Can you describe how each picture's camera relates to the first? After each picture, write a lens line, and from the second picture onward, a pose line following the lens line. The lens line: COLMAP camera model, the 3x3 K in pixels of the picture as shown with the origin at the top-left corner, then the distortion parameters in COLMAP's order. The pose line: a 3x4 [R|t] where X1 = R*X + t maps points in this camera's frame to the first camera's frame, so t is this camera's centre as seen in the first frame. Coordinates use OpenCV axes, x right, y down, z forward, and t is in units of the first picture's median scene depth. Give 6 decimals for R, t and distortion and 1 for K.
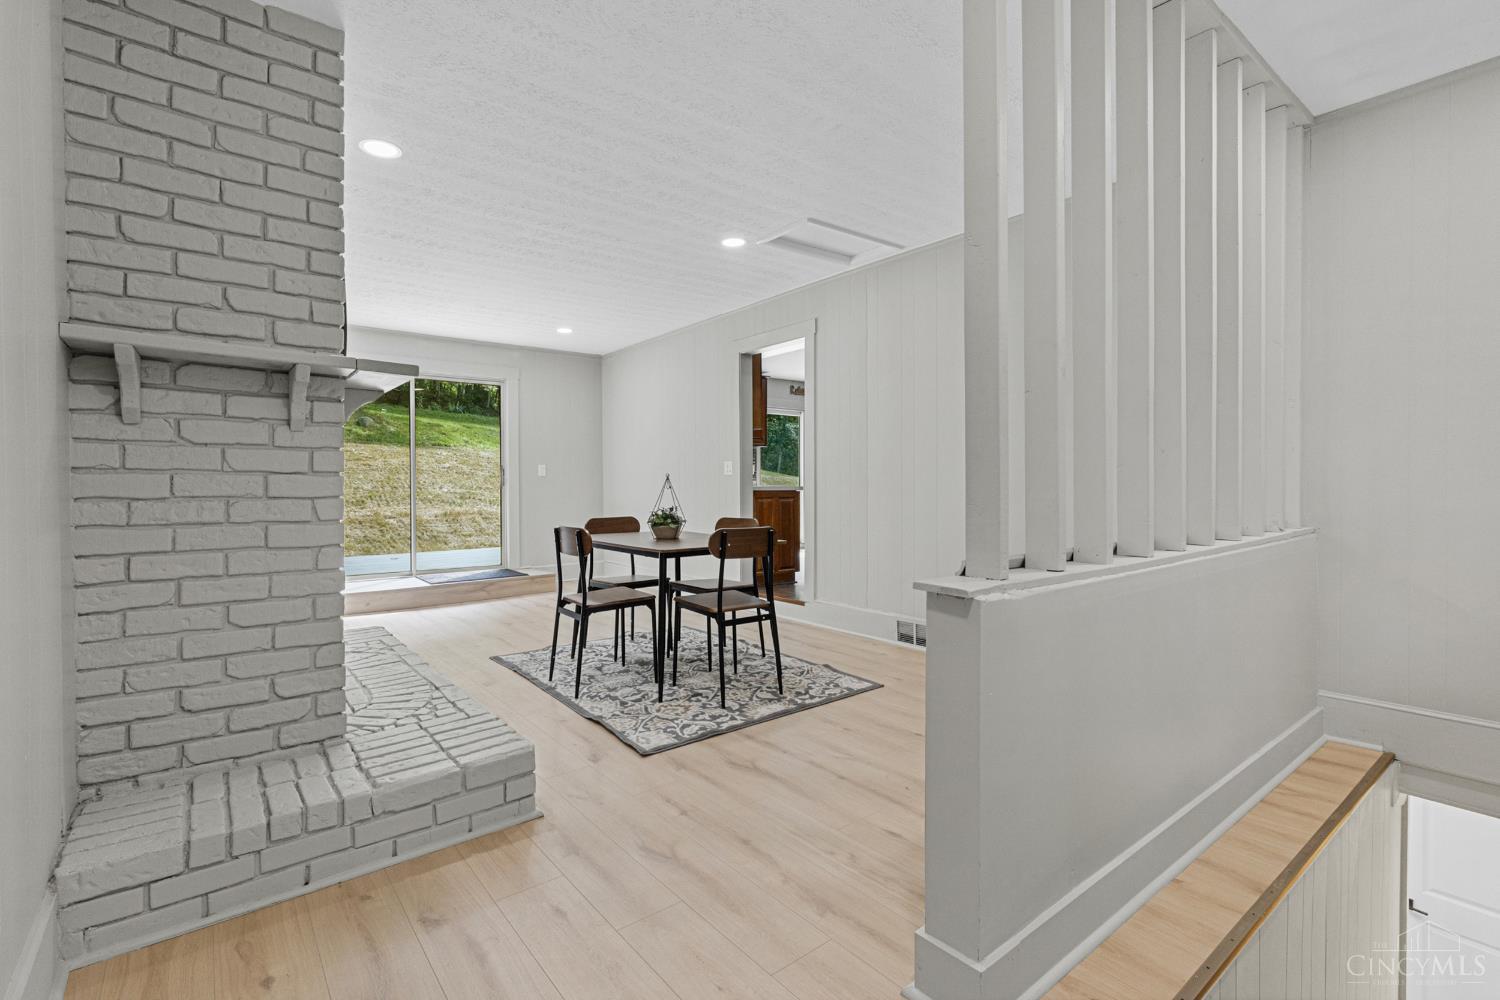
lens RADIAL K [[683.1, 0, 746.3], [0, 683.1, 488.7], [0, 0, 1]] dist [0.011958, -0.001984]
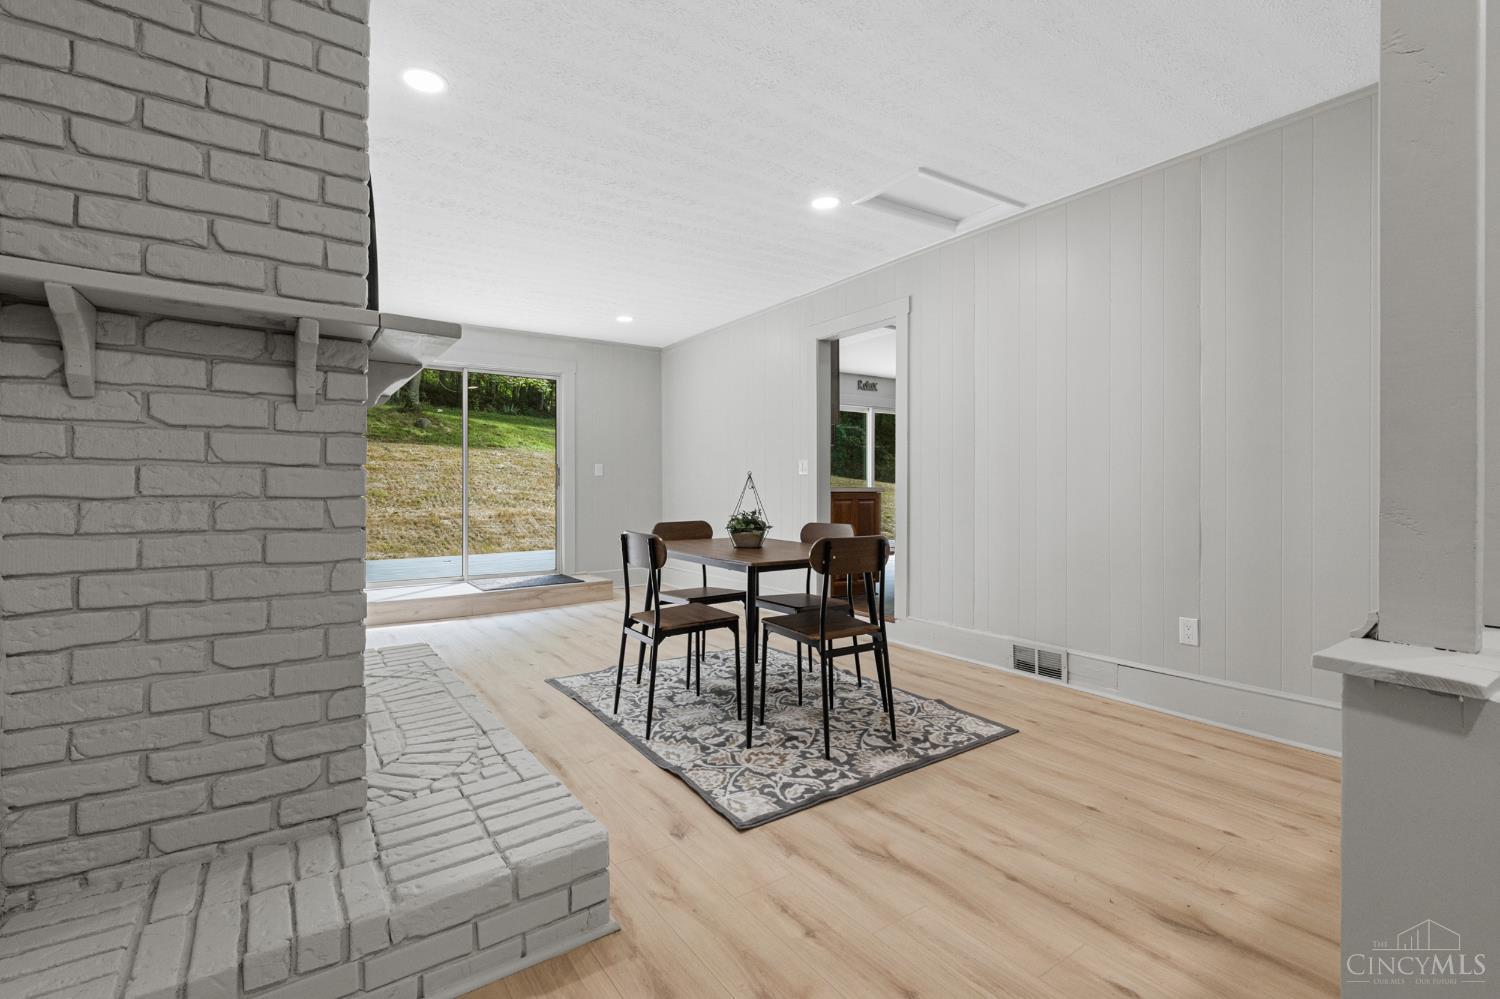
lens RADIAL K [[683.1, 0, 750.2], [0, 683.1, 484.0], [0, 0, 1]] dist [0.011958, -0.001984]
pose [[0.997951, 0.002400, -0.063934, -0.096850], [-0.003009, 0.999951, -0.009426, 0.002987], [0.063909, 0.009599, 0.997910, 0.234213]]
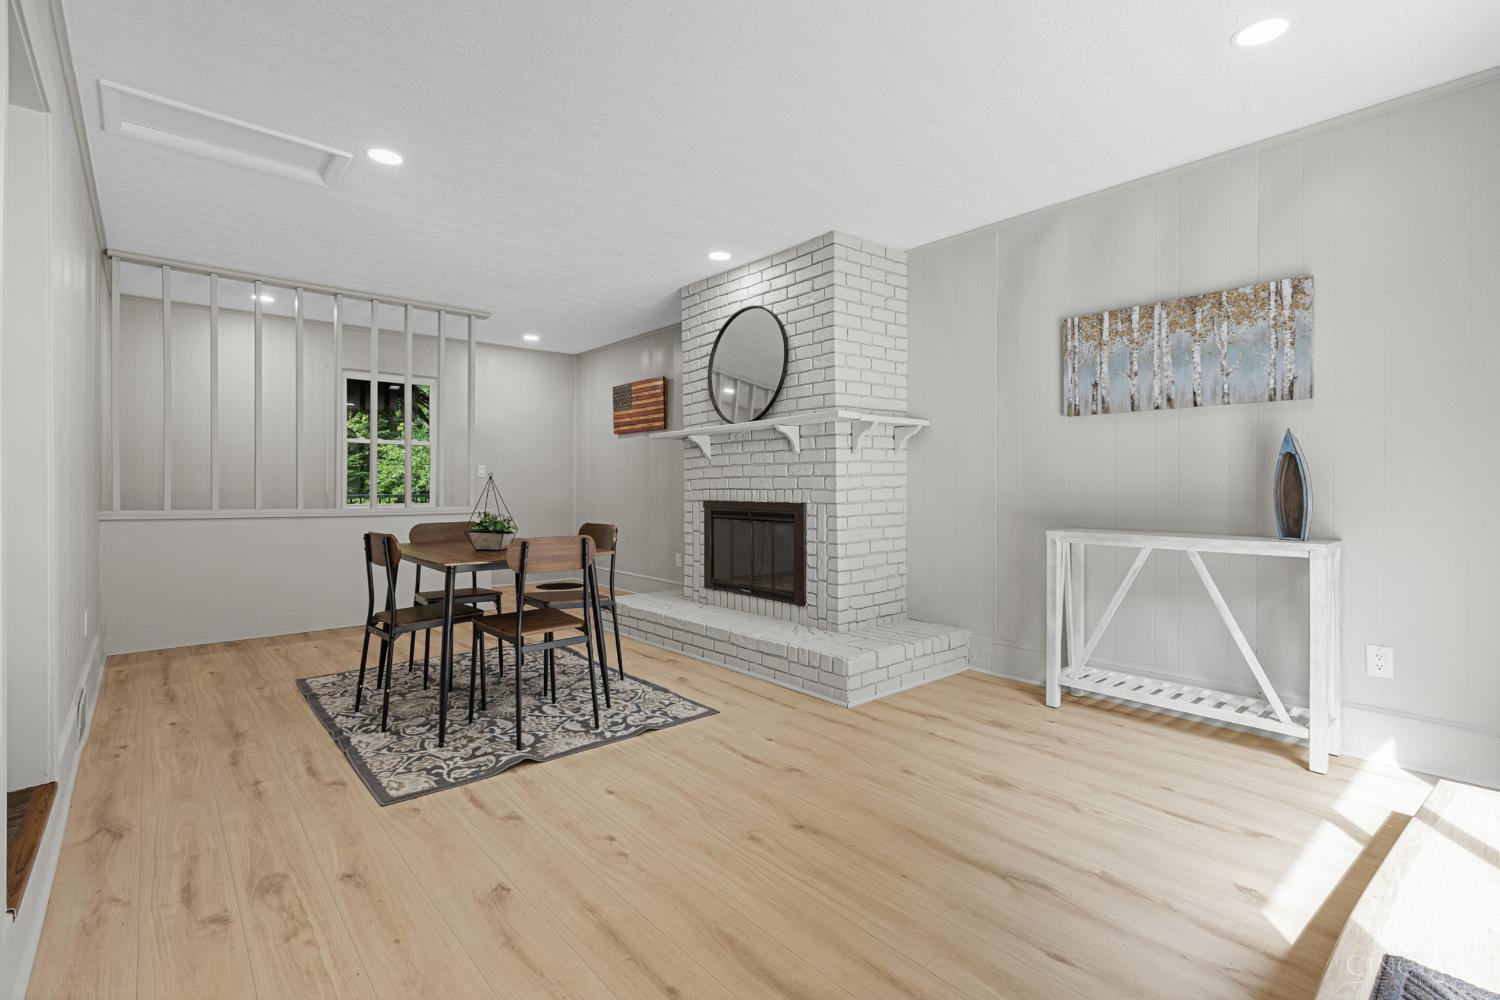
lens RADIAL K [[683.1, 0, 738.2], [0, 683.1, 489.9], [0, 0, 1]] dist [0.011958, -0.001984]
pose [[0.999532, 0.005627, 0.030082, 0.289971], [-0.005468, 0.999971, -0.005364, -0.003547], [-0.030112, 0.005197, 0.999533, 0.134429]]
